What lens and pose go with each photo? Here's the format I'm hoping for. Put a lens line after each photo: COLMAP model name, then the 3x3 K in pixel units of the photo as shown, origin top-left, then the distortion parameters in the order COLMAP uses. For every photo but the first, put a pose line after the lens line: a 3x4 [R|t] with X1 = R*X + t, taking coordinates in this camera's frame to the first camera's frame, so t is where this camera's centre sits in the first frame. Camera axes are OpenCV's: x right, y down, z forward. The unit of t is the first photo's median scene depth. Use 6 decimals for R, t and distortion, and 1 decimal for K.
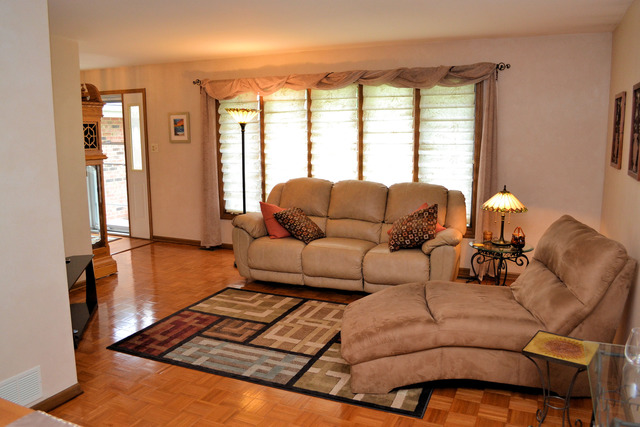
lens RADIAL K [[510.0, 0, 320.7], [0, 510.0, 213.2], [0, 0, 1]] dist [-0.082629, 0.009988]
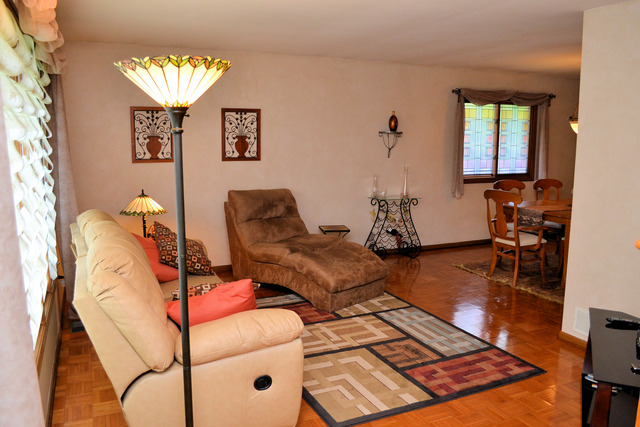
lens RADIAL K [[510.0, 0, 319.9], [0, 510.0, 212.9], [0, 0, 1]] dist [-0.082629, 0.009988]
pose [[-0.752228, -0.091786, 0.652478, -0.633424], [0.108511, 0.959473, 0.260071, -0.264817], [-0.649906, 0.266434, -0.711783, 1.703633]]
